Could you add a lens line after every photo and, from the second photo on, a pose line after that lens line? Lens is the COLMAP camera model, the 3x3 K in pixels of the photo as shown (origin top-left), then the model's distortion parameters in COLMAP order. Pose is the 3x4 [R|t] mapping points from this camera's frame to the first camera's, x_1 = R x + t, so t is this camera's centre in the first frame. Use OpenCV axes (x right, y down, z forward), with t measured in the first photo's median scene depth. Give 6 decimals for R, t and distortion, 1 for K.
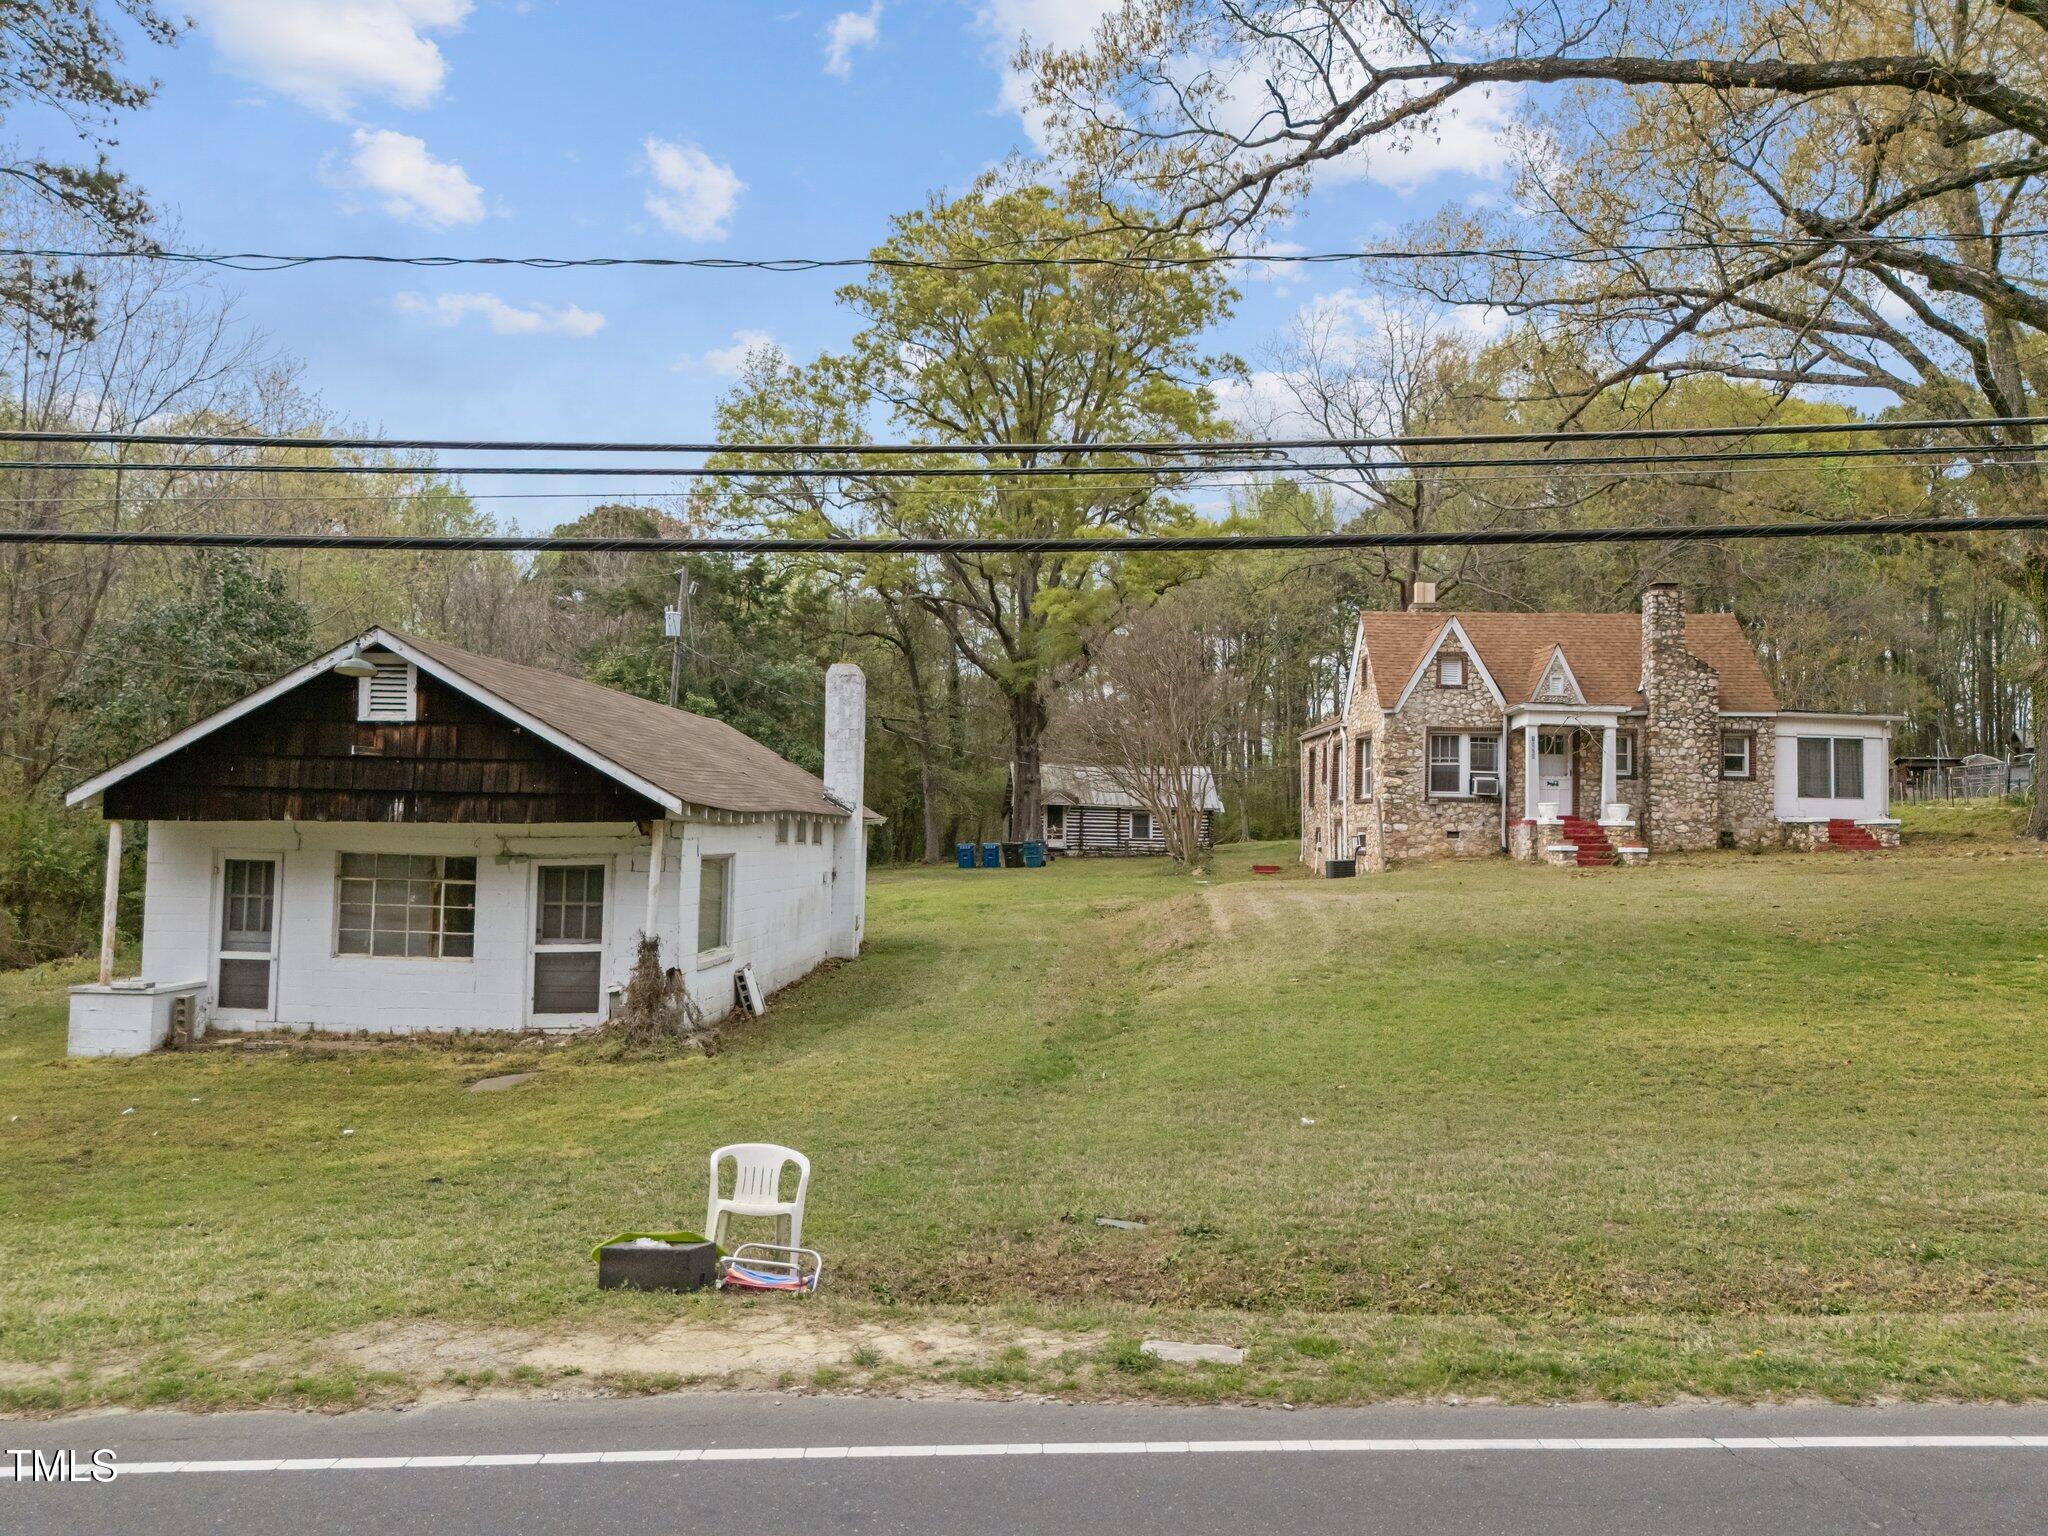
lens RADIAL K [[1566.7, 0, 1043.6], [0, 1566.7, 761.8], [0, 0, 1]] dist [0.079658, -0.072298]
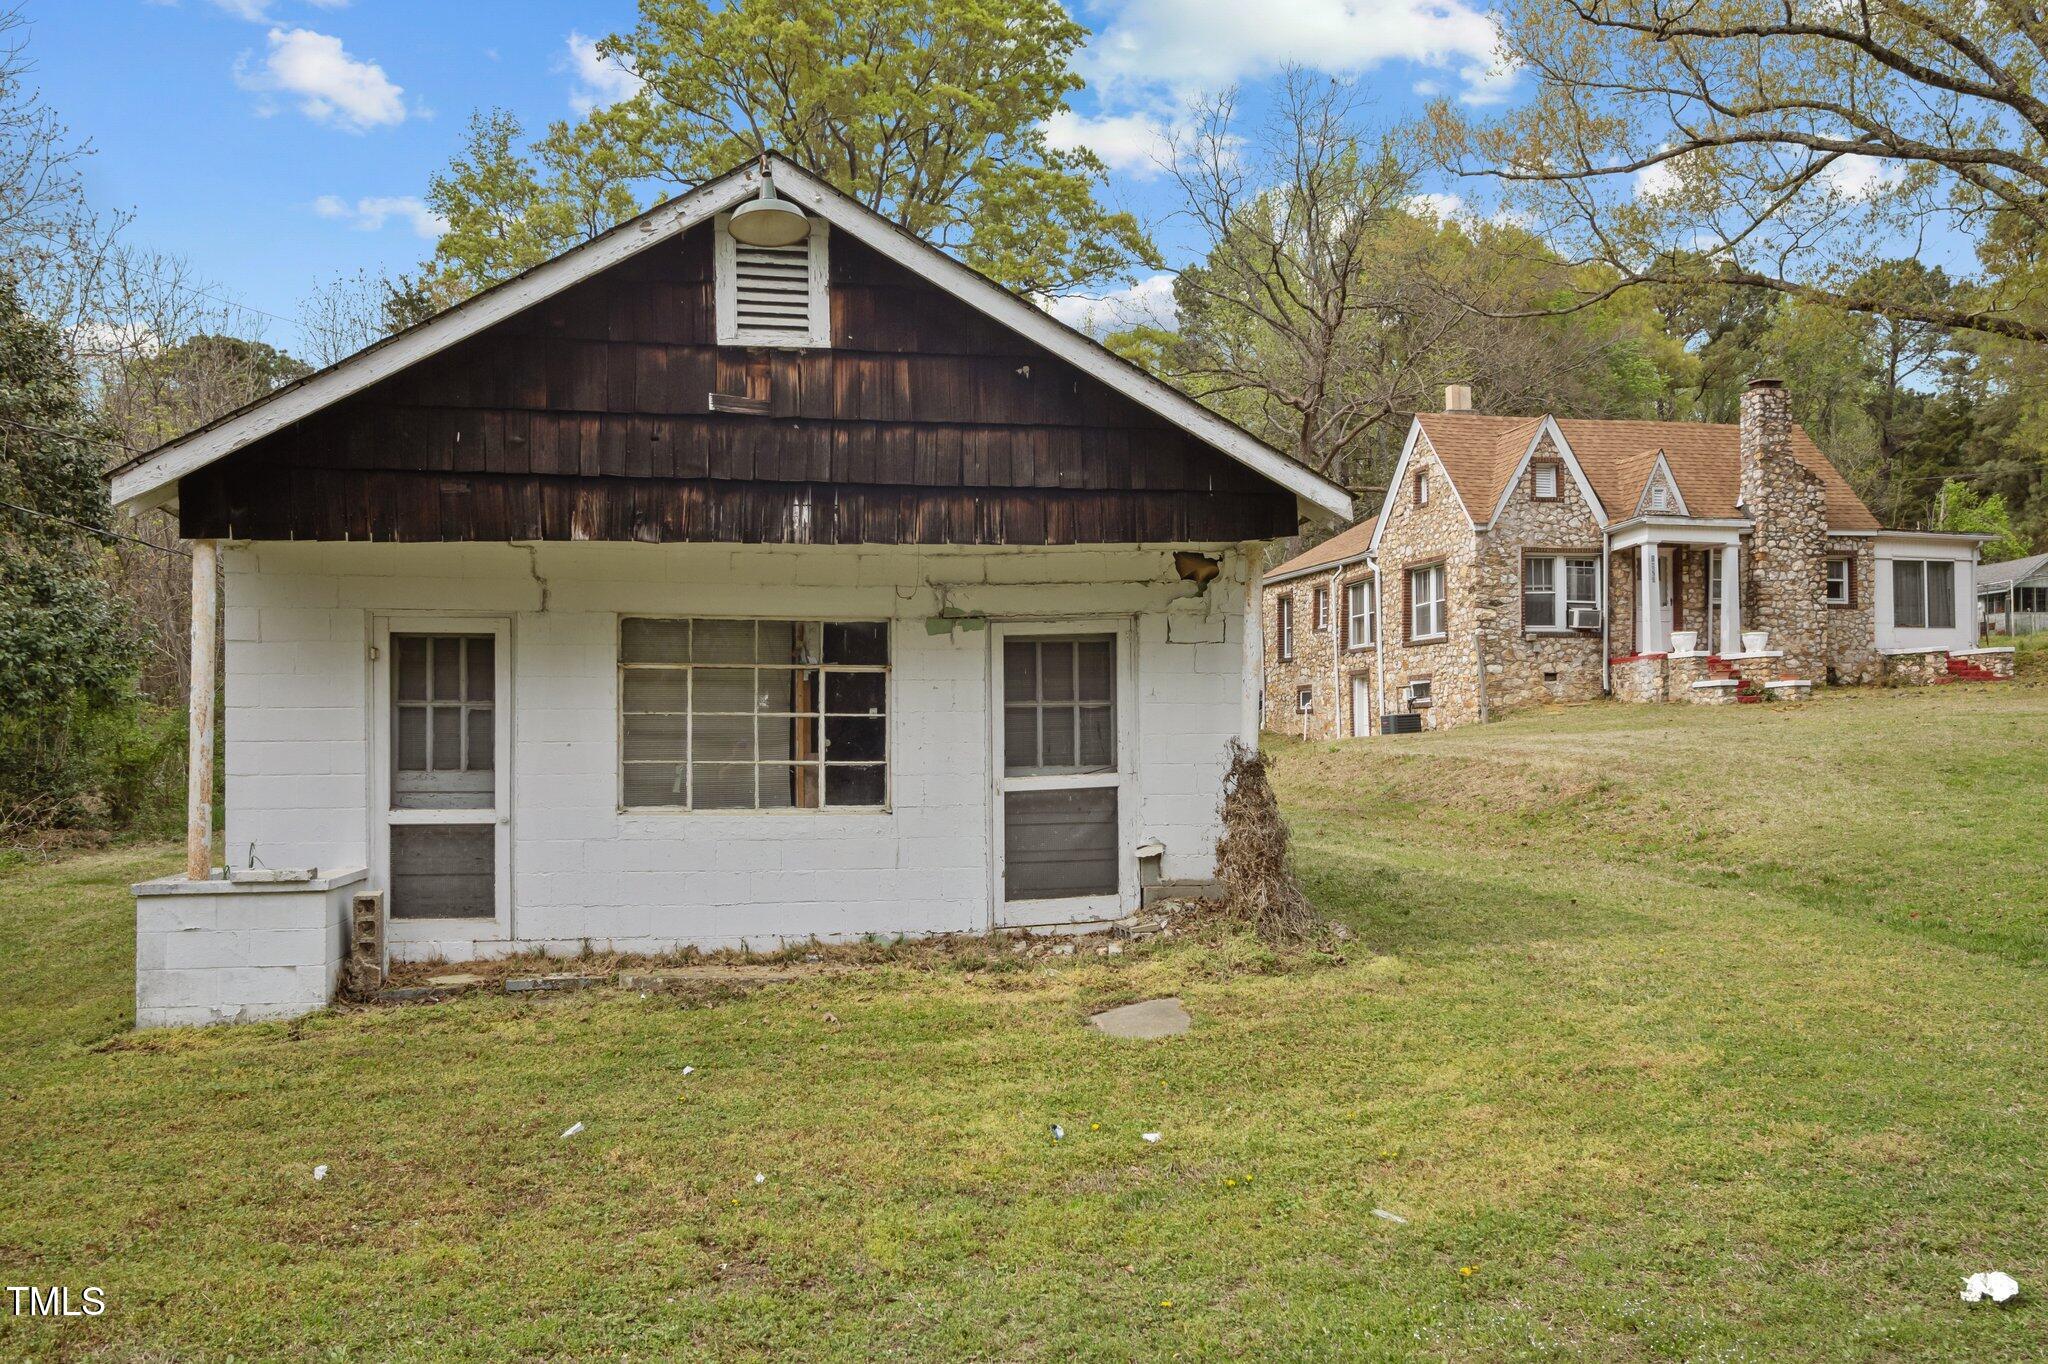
lens RADIAL K [[1668.8, 0, 1055.6], [0, 1668.8, 711.8], [0, 0, 1]] dist [0.017421, -0.007135]
pose [[0.969125, -0.023356, 0.245462, -0.216802], [0.017513, 0.999510, 0.025962, 0.037890], [-0.245948, -0.020862, 0.969058, 0.209752]]
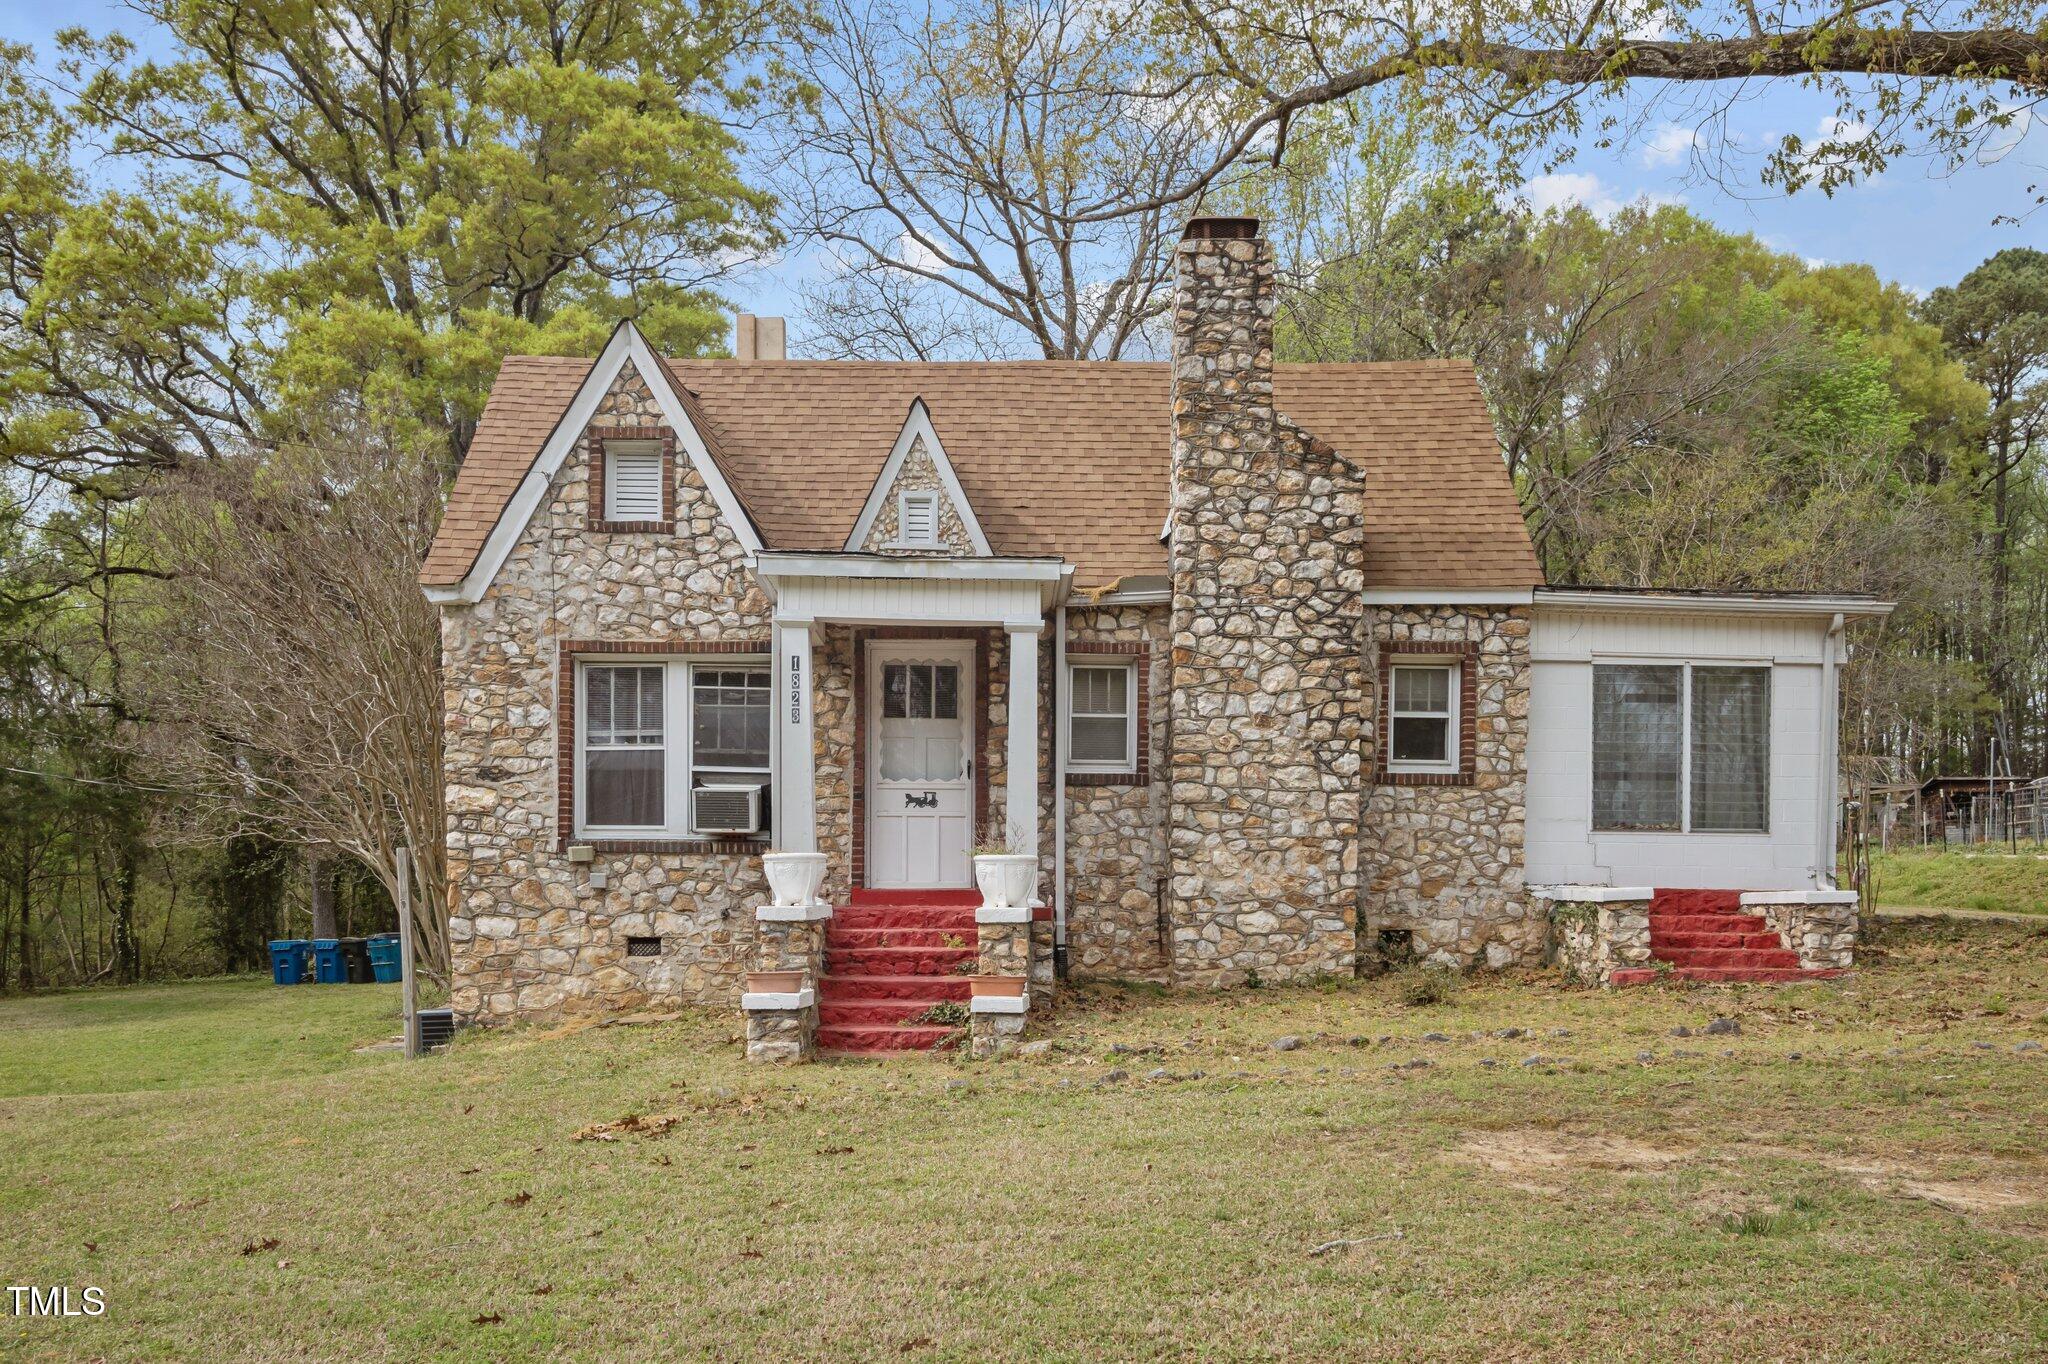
lens RADIAL K [[1668.8, 0, 1082.9], [0, 1668.8, 906.6], [0, 0, 1]] dist [0.017421, -0.007135]
pose [[0.999874, -0.010570, 0.011863, 0.362190], [0.009959, 0.998675, 0.050497, 0.019584], [-0.012381, -0.050373, 0.998654, 0.634963]]
